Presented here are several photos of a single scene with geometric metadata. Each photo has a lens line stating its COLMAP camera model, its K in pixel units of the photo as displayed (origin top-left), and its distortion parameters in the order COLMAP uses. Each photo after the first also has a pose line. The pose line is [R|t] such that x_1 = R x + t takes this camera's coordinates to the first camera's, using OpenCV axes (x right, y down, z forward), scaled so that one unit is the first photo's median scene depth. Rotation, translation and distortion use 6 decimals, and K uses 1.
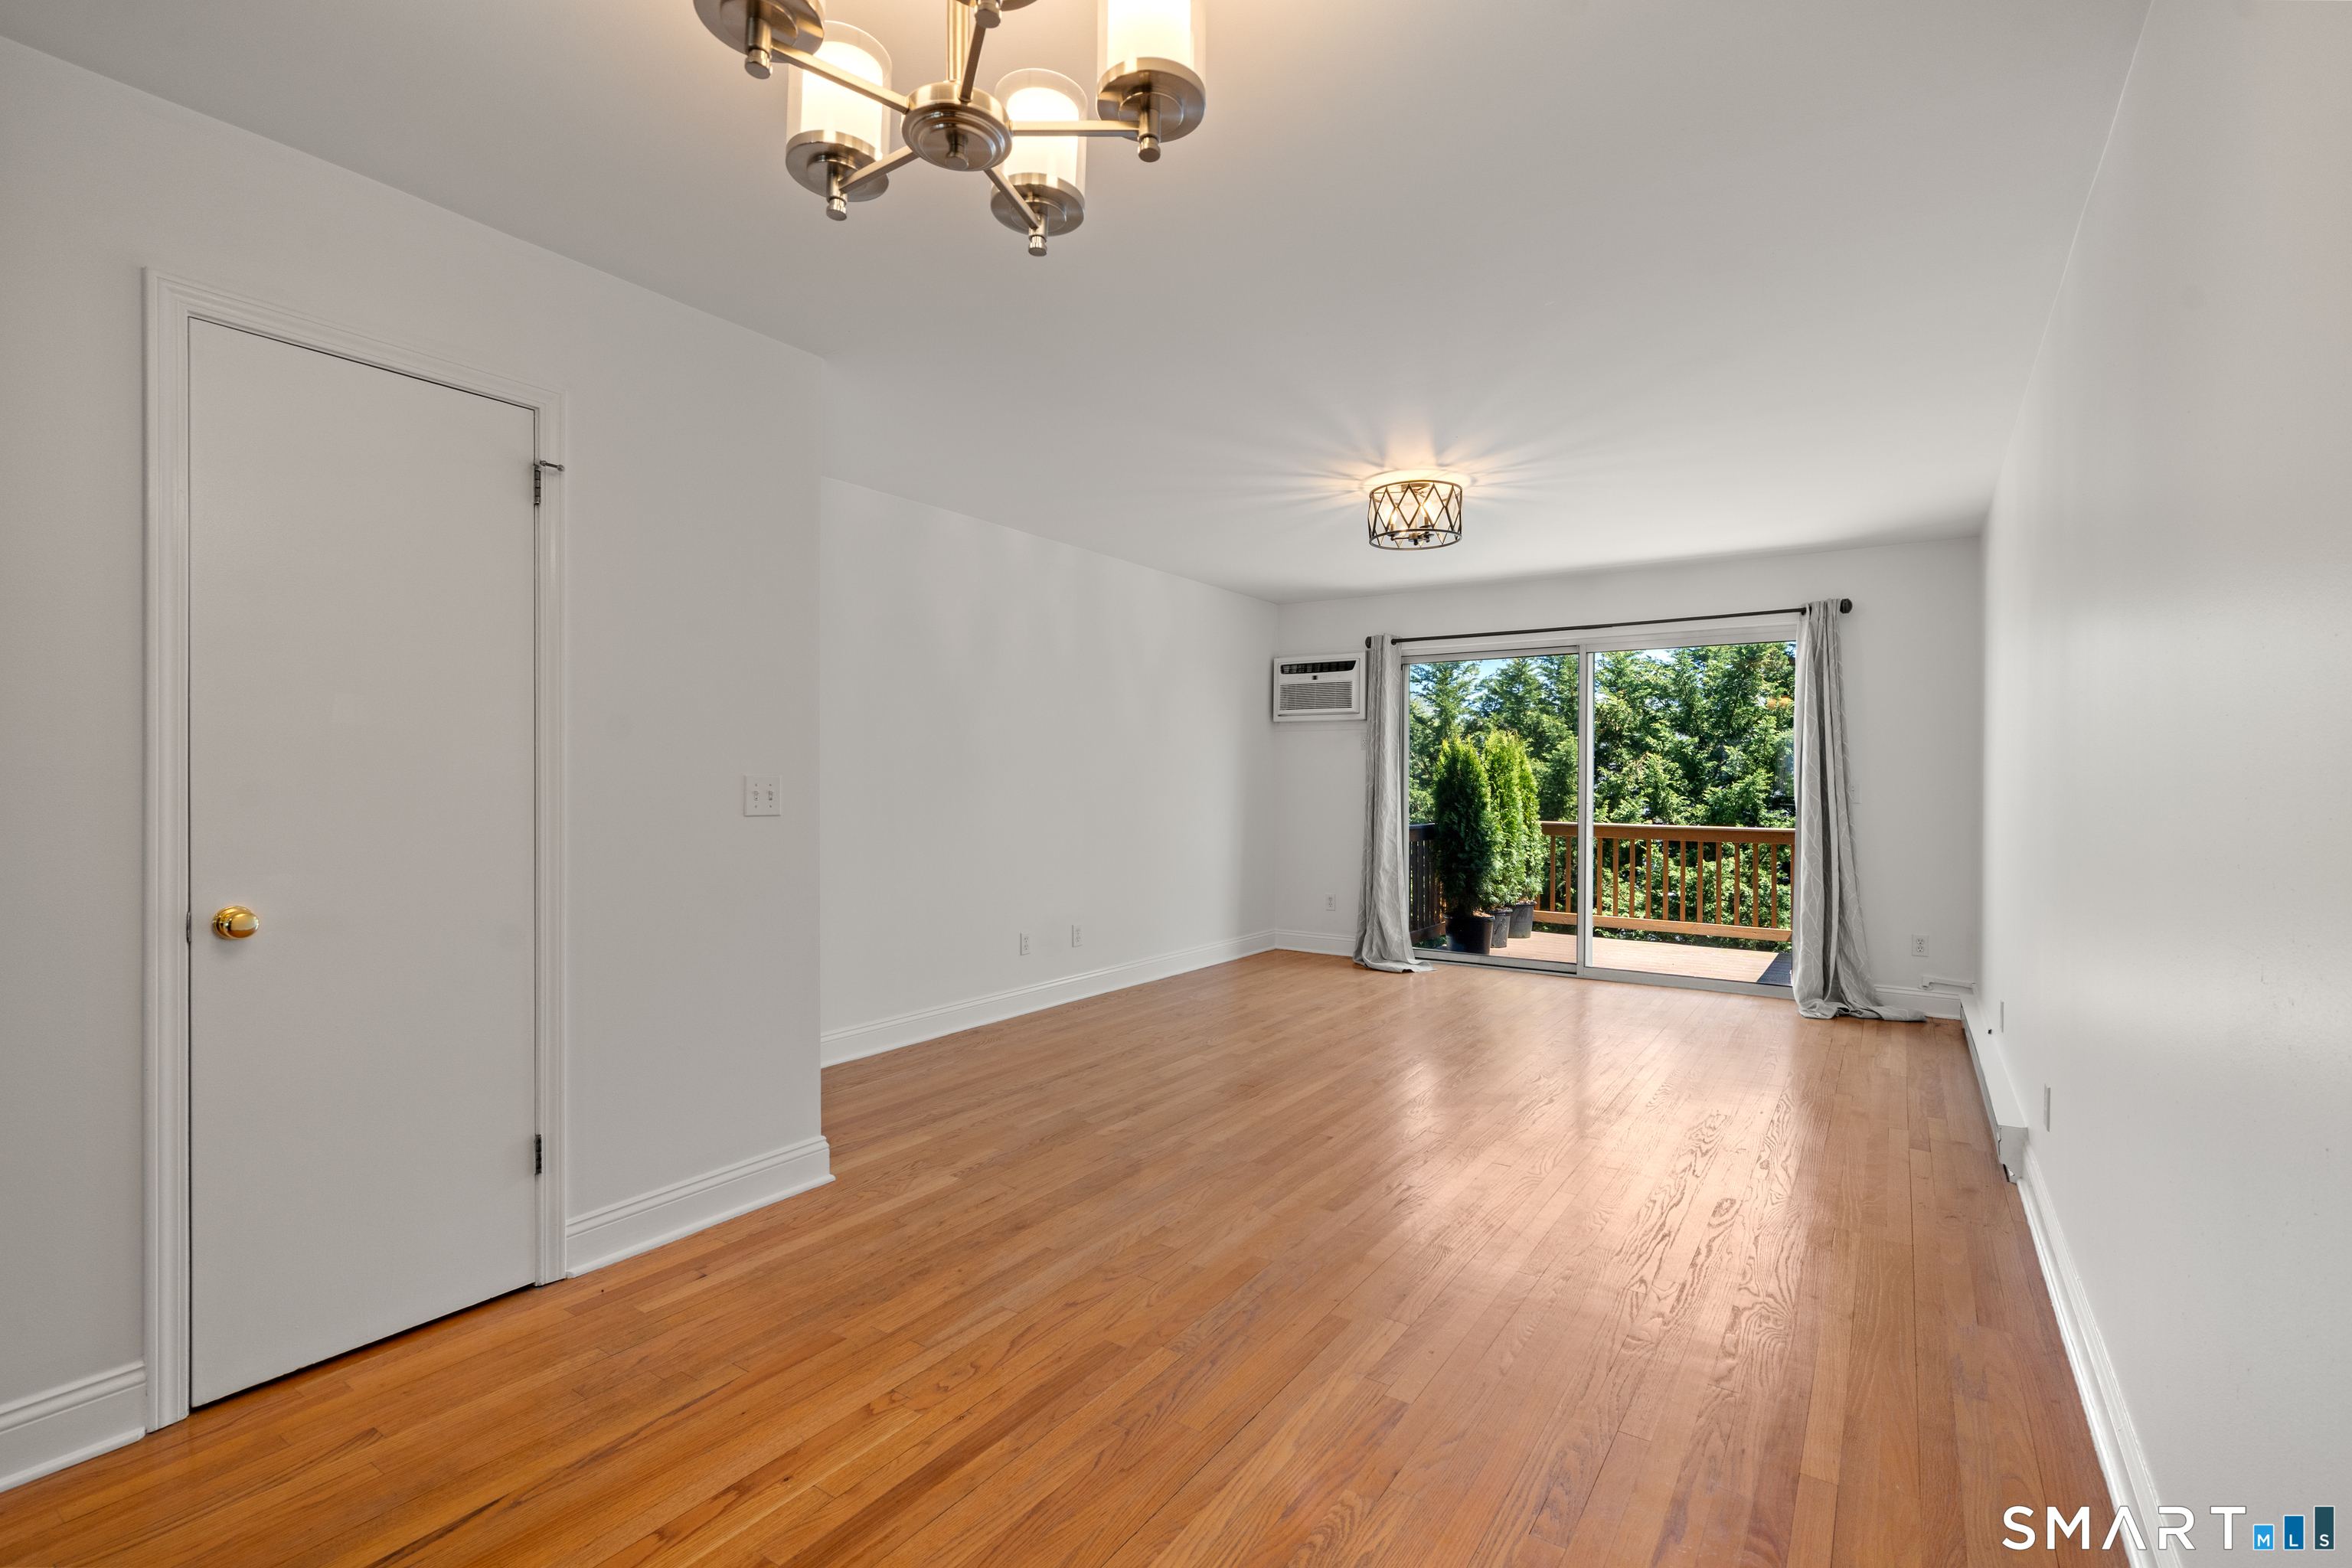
lens RADIAL K [[1085.0, 0, 1181.6], [0, 1085.0, 775.5], [0, 0, 1]] dist [-0.001476, 0.000619]
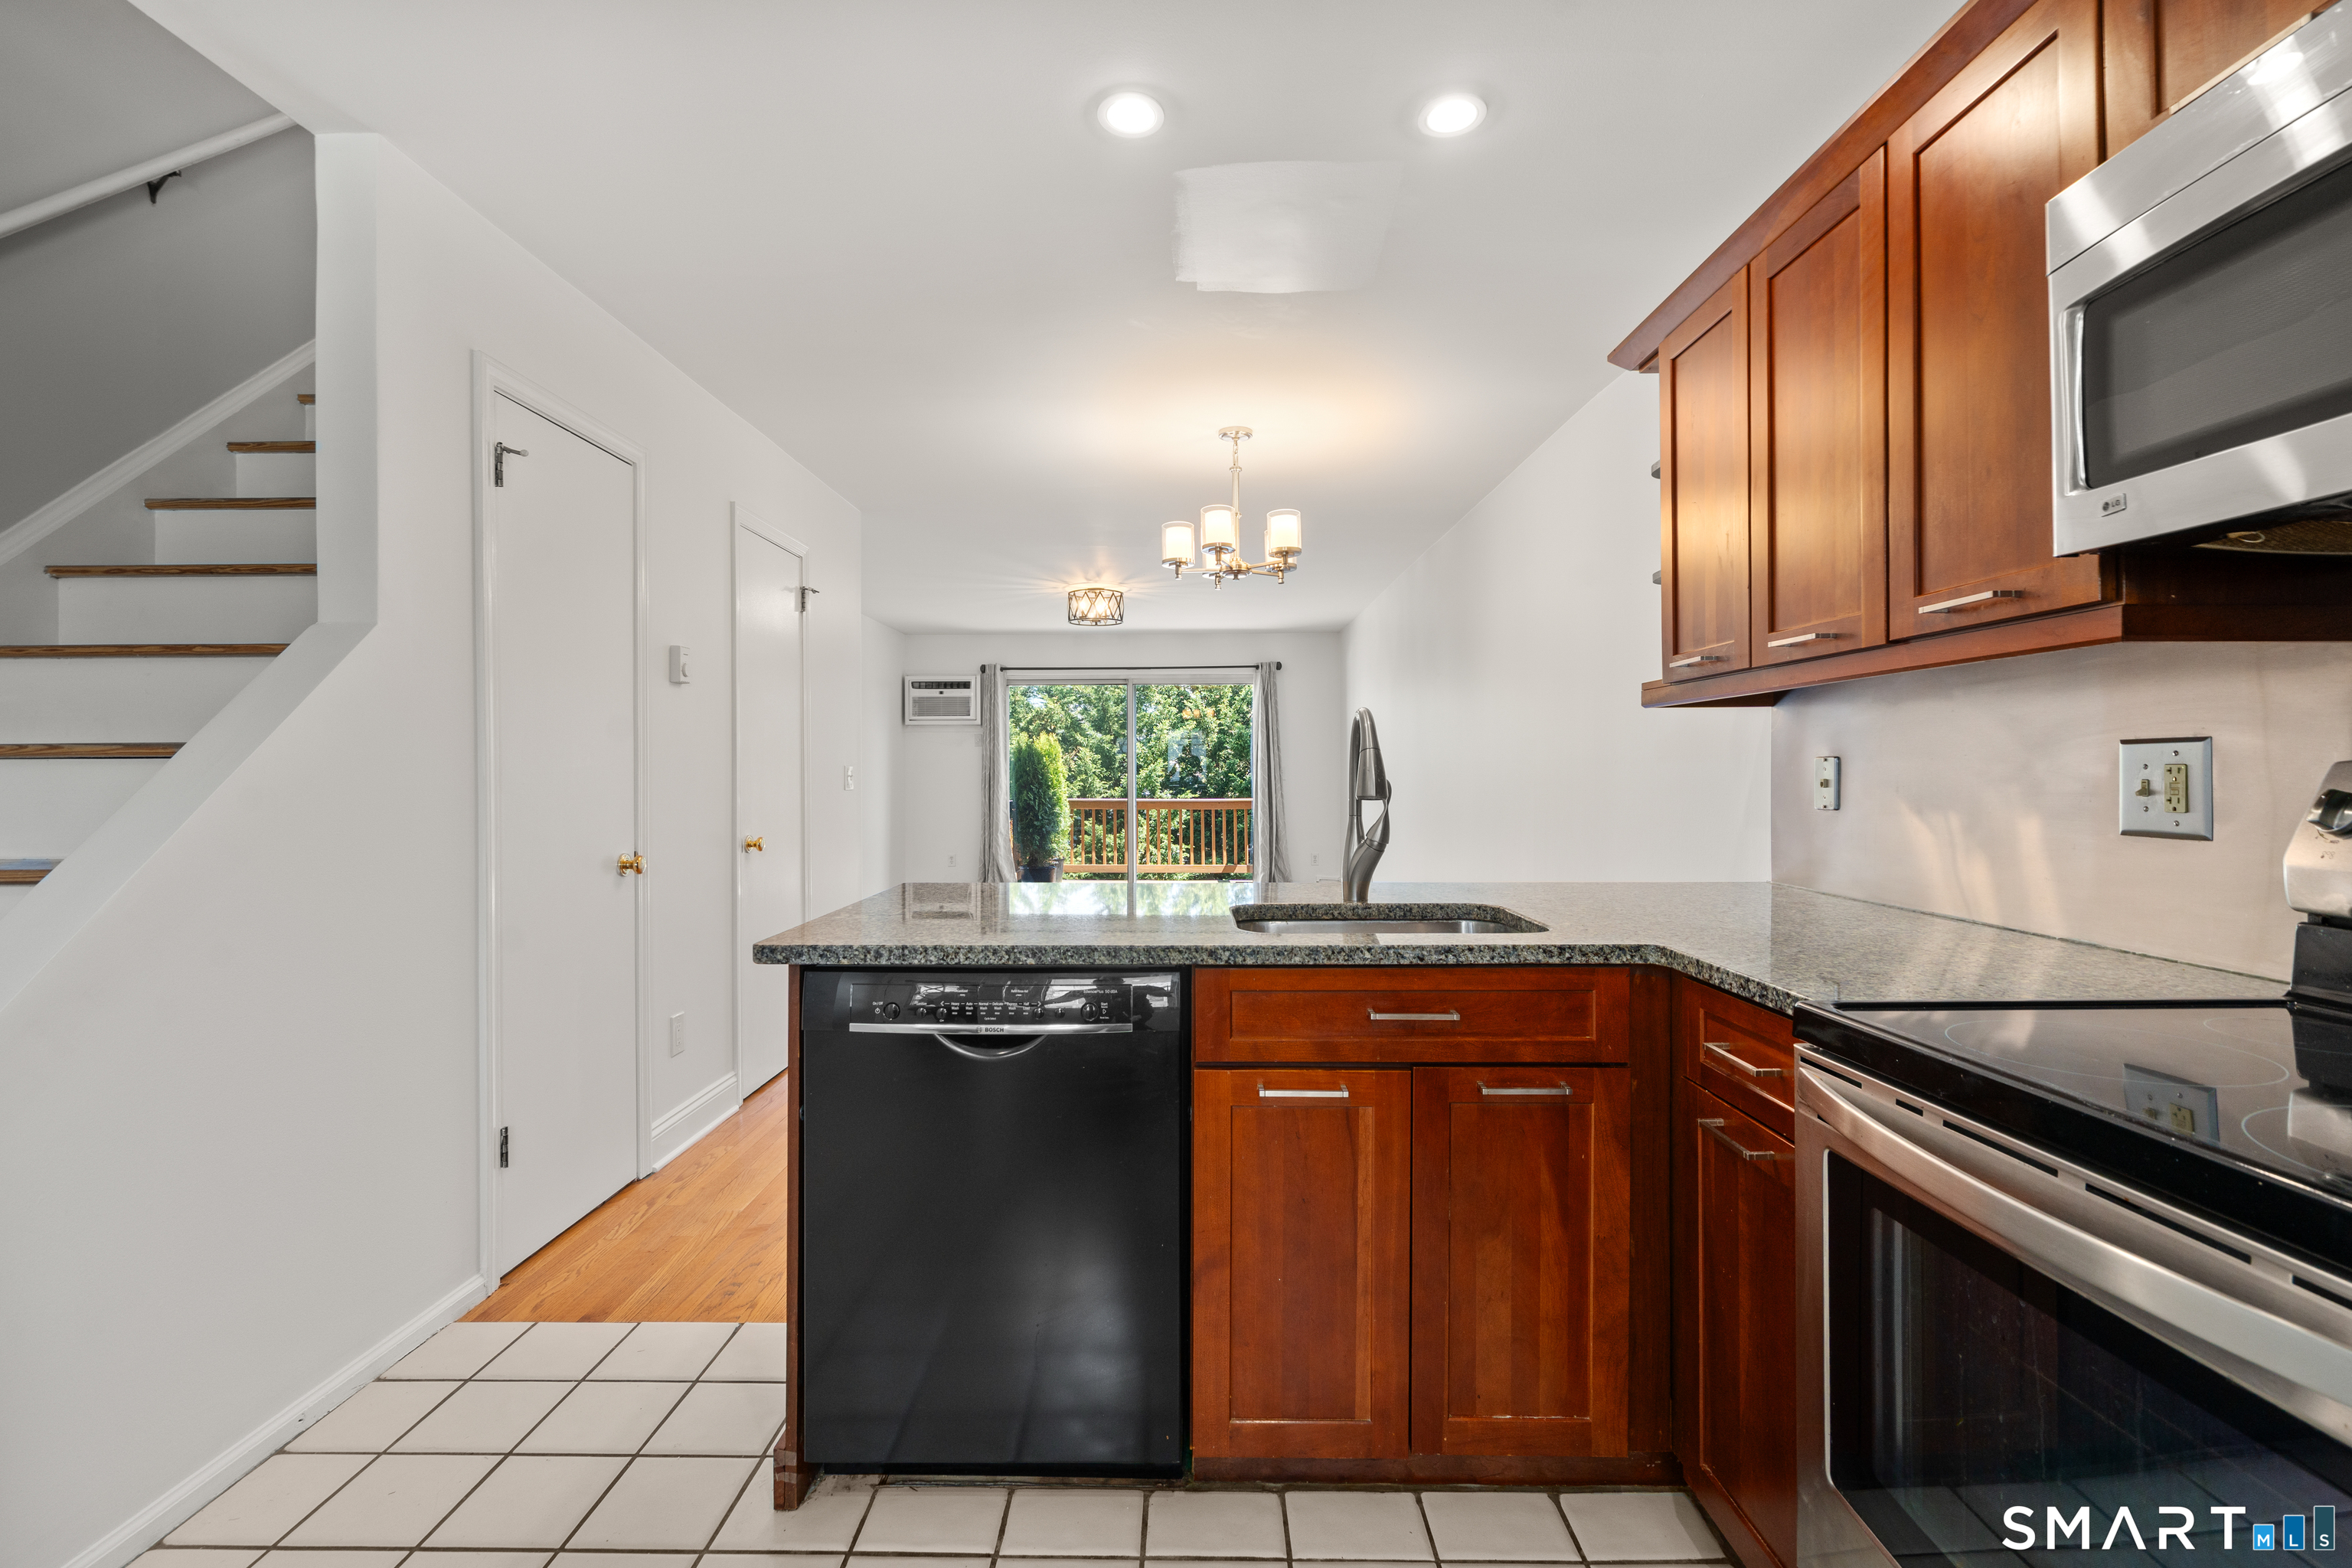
lens RADIAL K [[1085.0, 0, 1190.7], [0, 1085.0, 759.6], [0, 0, 1]] dist [-0.001476, 0.000619]
pose [[0.830493, -0.002027, 0.557025, -0.361207], [0.005449, 0.999975, -0.004486, -0.000202], [-0.557002, 0.006761, 0.830483, -0.275949]]
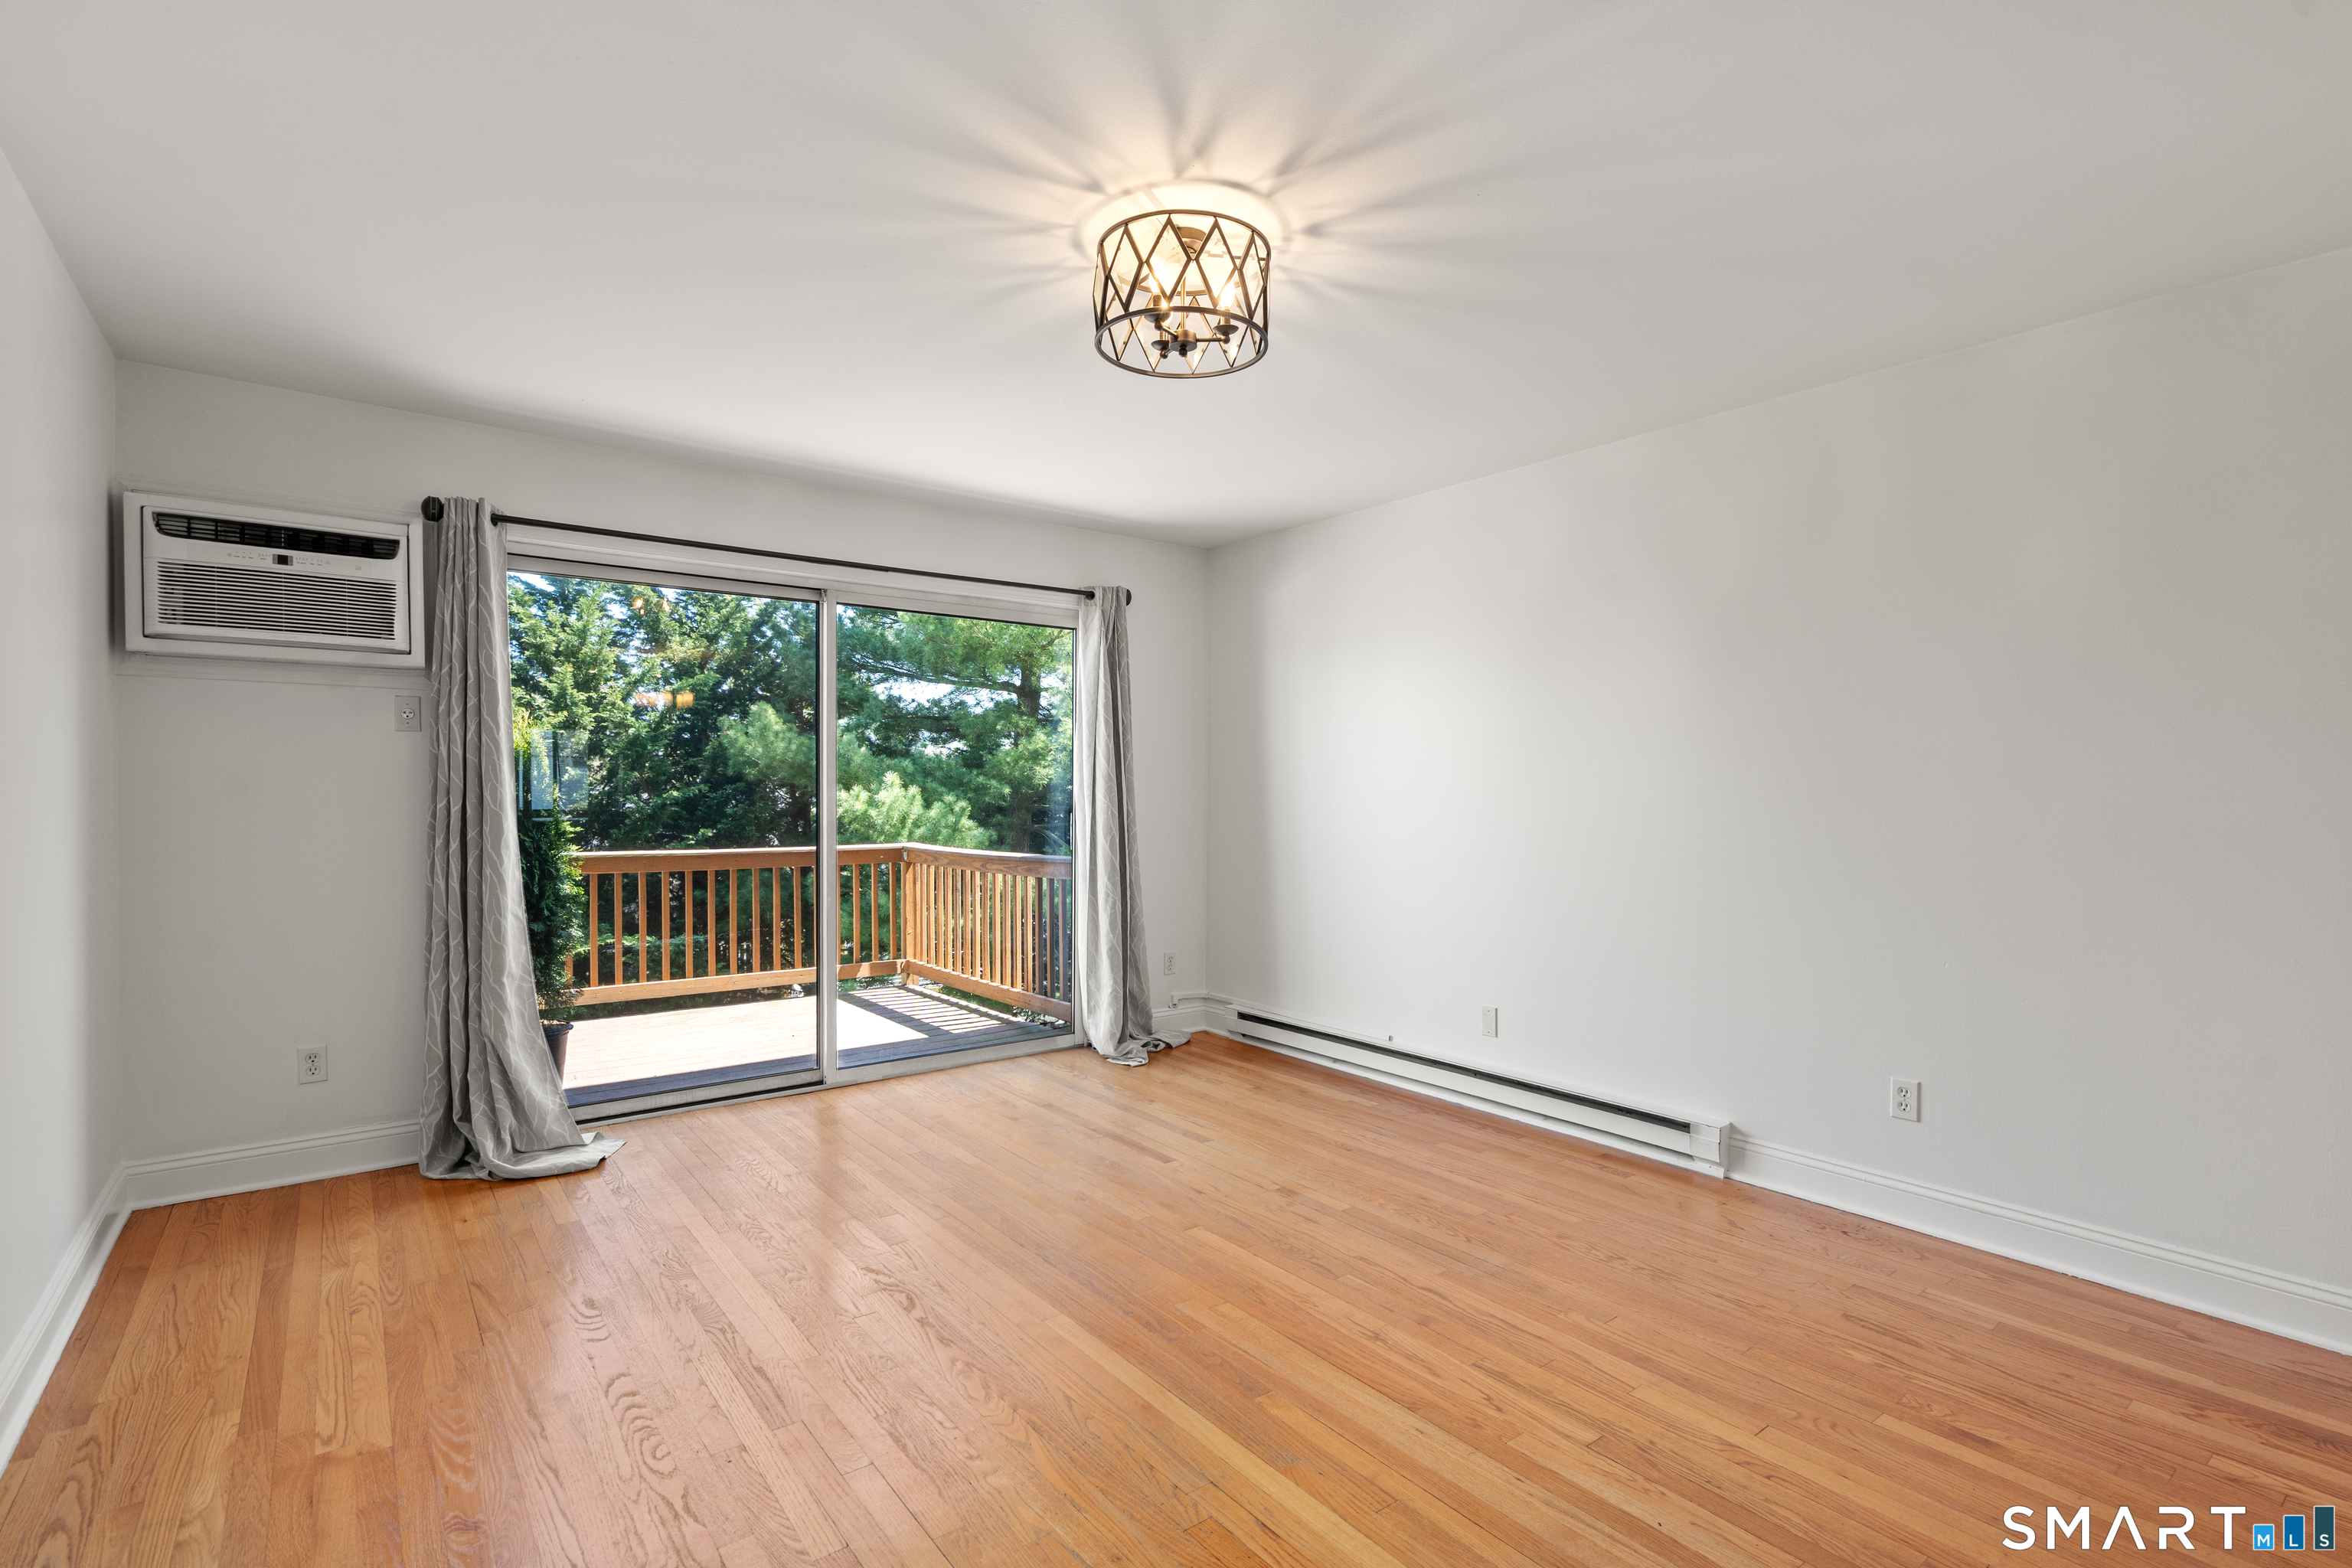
lens RADIAL K [[1085.0, 0, 1182.2], [0, 1085.0, 789.6], [0, 0, 1]] dist [-0.001476, 0.000619]
pose [[0.303520, -0.005298, 0.952810, -0.177498], [-0.005325, 0.999959, 0.007256, -0.003717], [-0.952810, -0.007276, 0.303480, 0.520583]]
